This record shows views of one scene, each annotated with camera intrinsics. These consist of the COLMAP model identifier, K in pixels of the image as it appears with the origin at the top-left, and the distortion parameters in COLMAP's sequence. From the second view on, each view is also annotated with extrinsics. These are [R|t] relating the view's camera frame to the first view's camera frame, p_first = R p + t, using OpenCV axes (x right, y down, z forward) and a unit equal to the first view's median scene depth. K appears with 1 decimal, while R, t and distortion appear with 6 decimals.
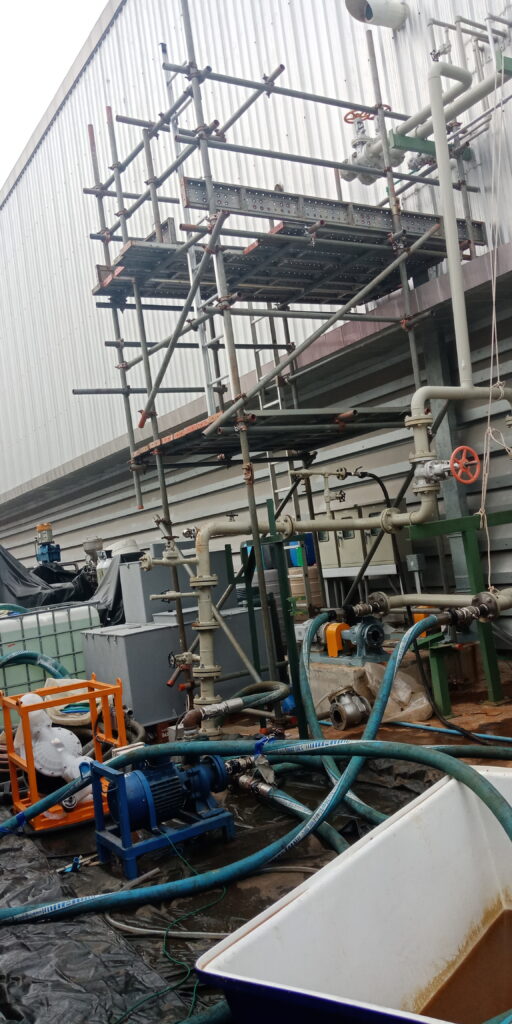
lens RADIAL K [[806.9, 0, 252.2], [0, 806.9, 515.8], [0, 0, 1]] dist [0.061979, -0.113139]
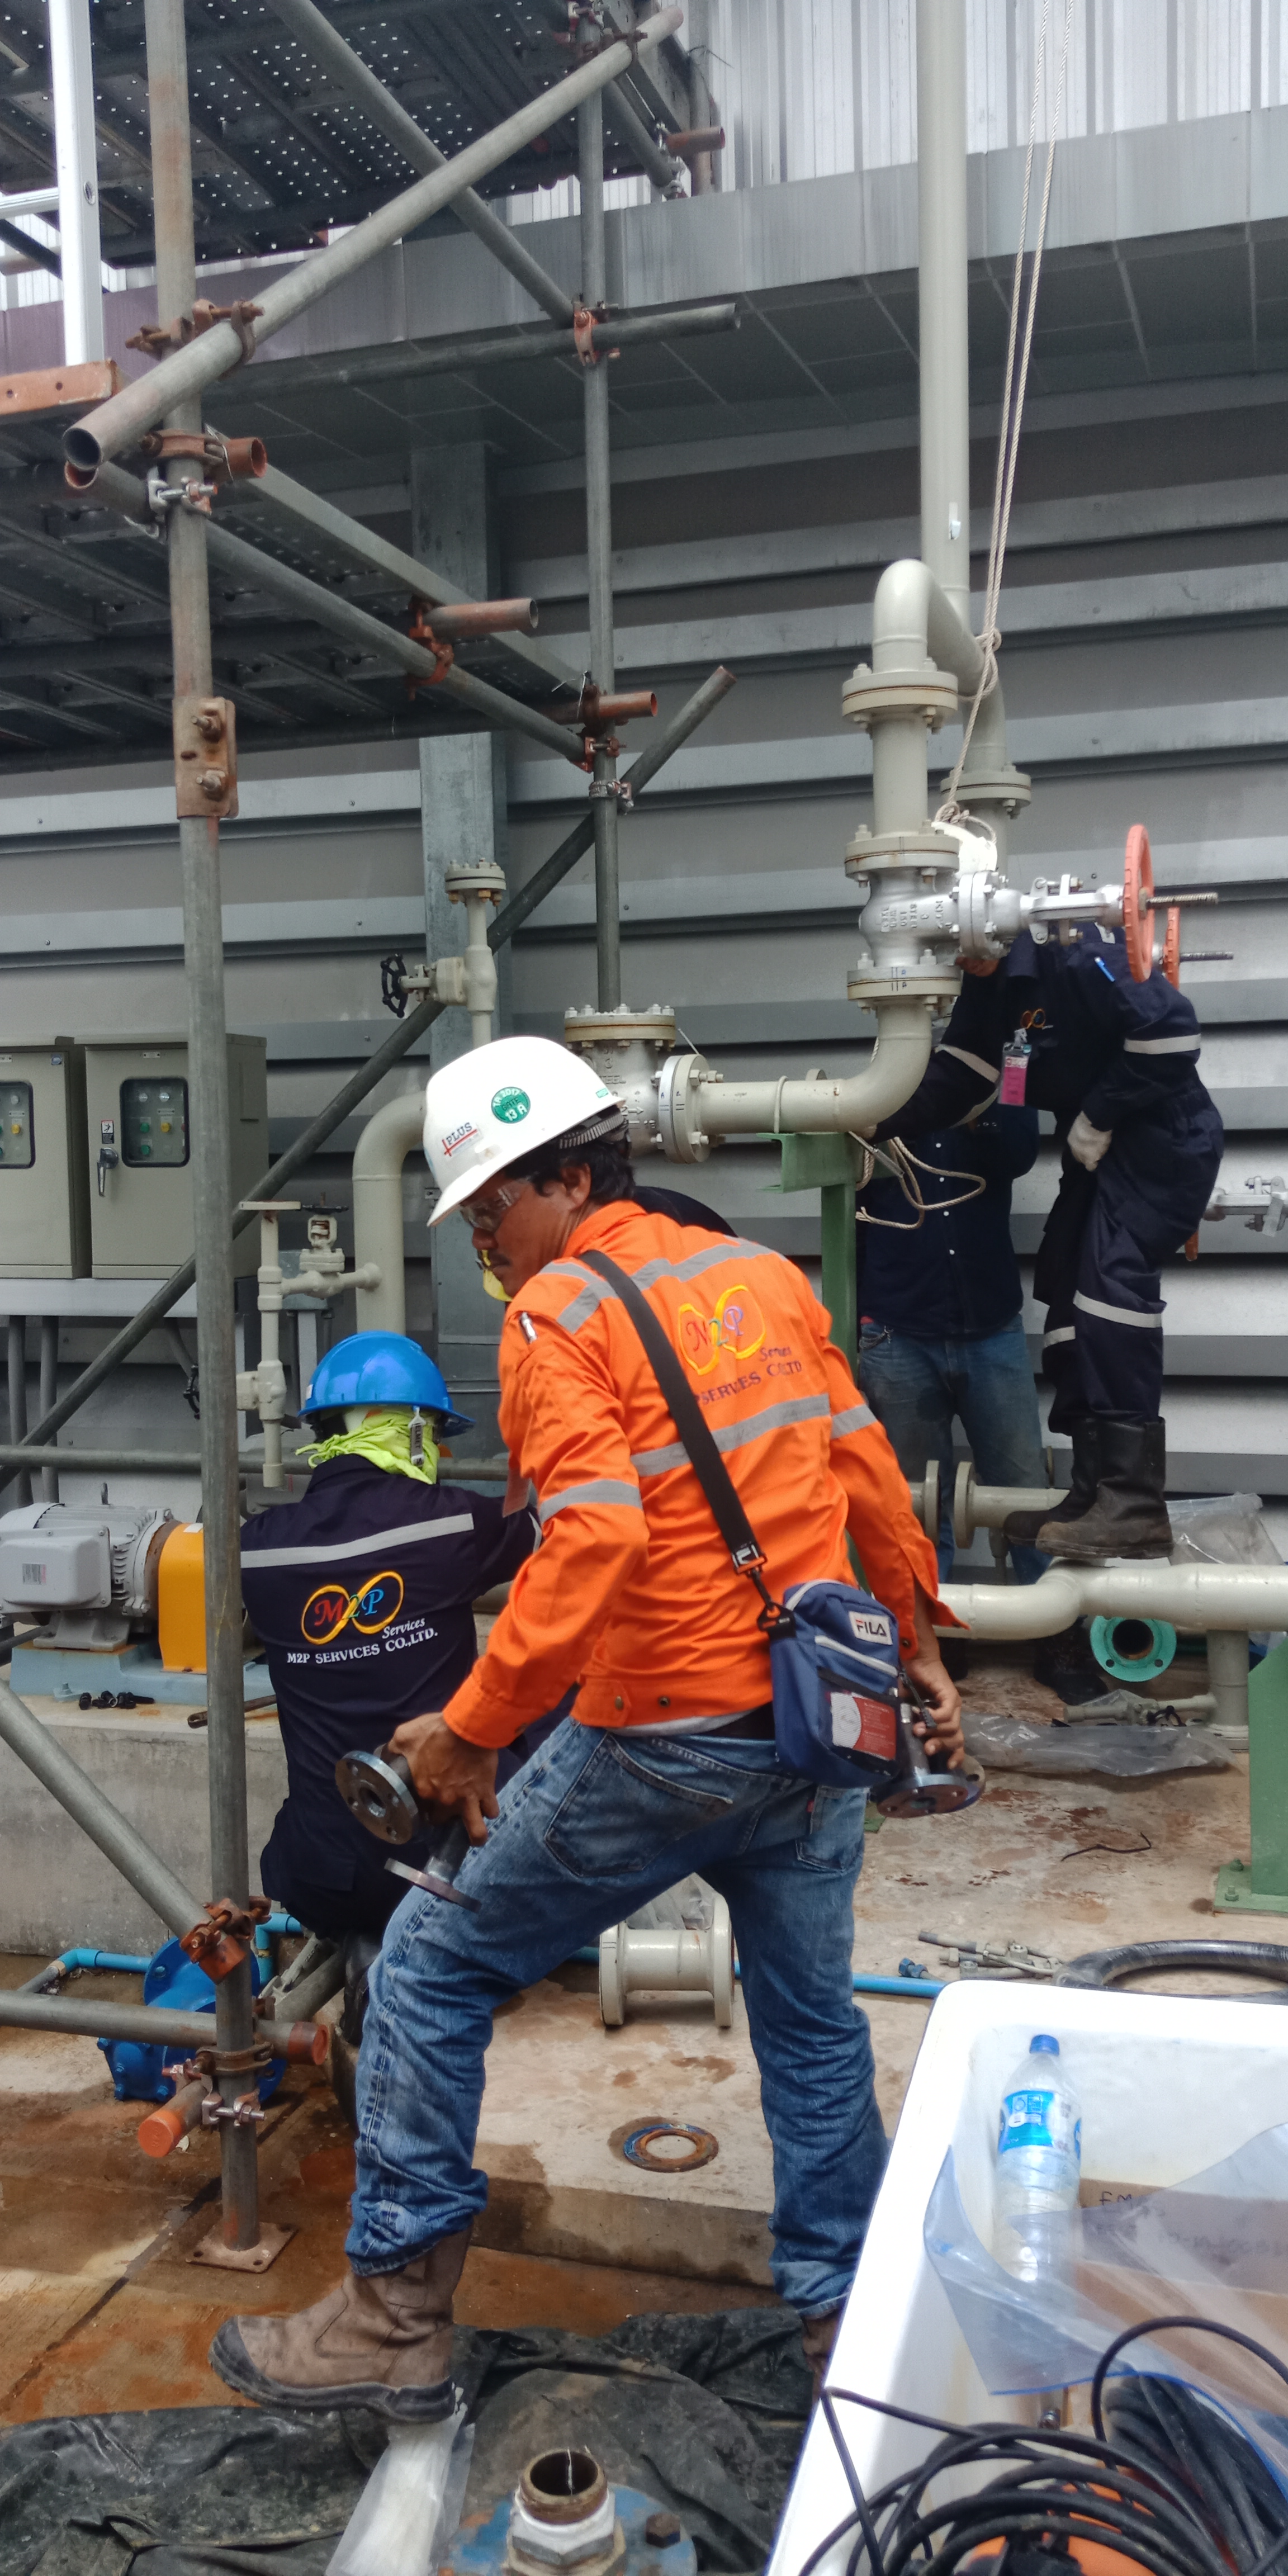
lens RADIAL K [[2029.9, 0, 619.3], [0, 2029.9, 1283.3], [0, 0, 1]] dist [0.061979, -0.113139]
pose [[0.754325, 0.062561, 0.653513, -0.164443], [-0.099402, 0.994856, 0.019499, 0.034682], [-0.648932, -0.079669, 0.756664, 0.412293]]
